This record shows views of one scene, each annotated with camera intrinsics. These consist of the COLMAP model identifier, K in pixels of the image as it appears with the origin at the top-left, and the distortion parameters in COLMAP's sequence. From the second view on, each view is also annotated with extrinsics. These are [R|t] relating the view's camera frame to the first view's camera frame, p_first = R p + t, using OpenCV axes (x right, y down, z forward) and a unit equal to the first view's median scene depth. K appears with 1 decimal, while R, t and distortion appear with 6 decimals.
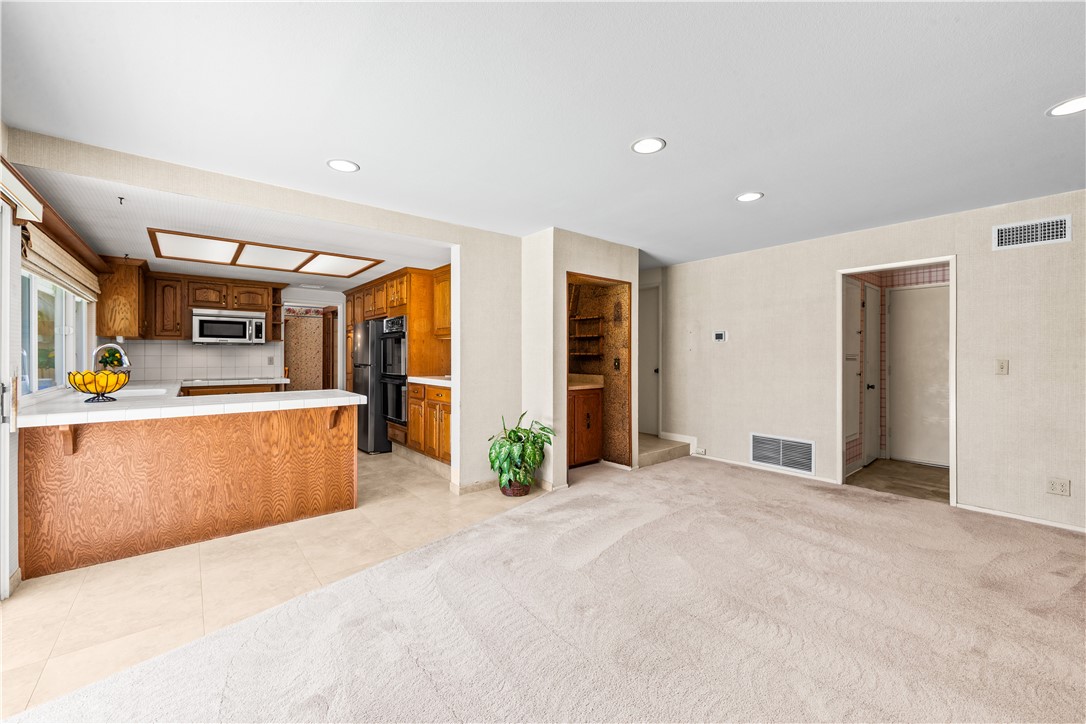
lens RADIAL K [[433.0, 0, 545.7], [0, 433.0, 355.8], [0, 0, 1]] dist [-0.000998, -0.000140]
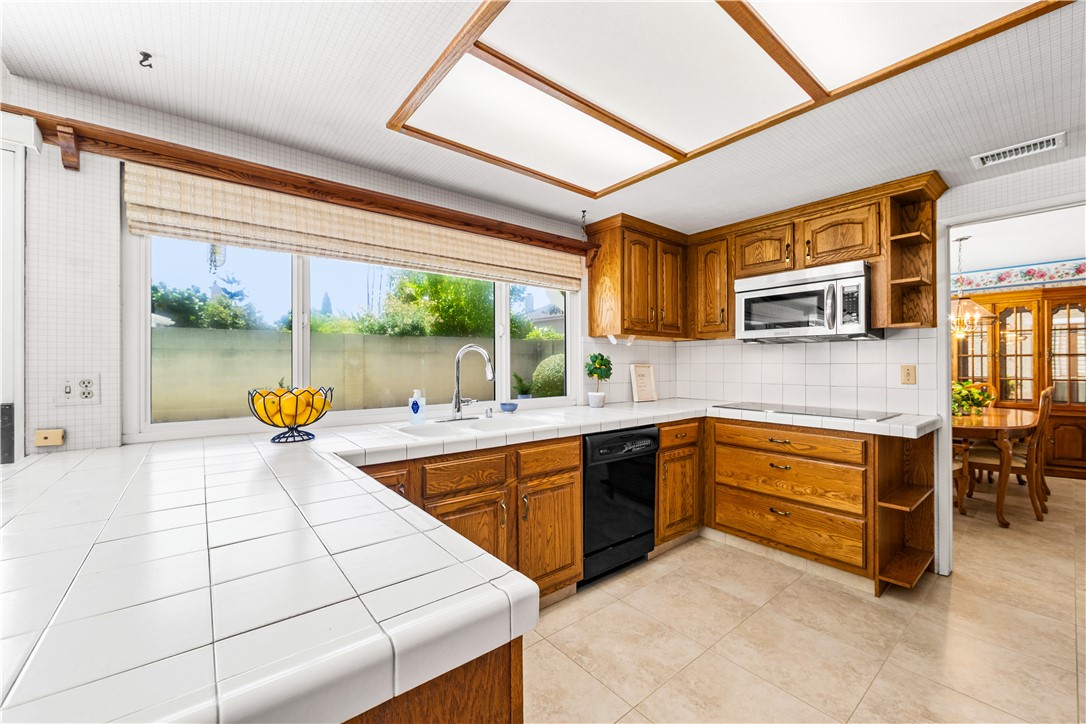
lens RADIAL K [[428.3, 0, 543.0], [0, 428.3, 362.0], [0, 0, 1]] dist [-0.001683, -0.000254]
pose [[-0.012511, -0.006490, -0.999901, -0.251004], [0.001146, 0.999978, -0.006505, 0.001406], [0.999921, -0.001227, -0.012503, 0.764542]]
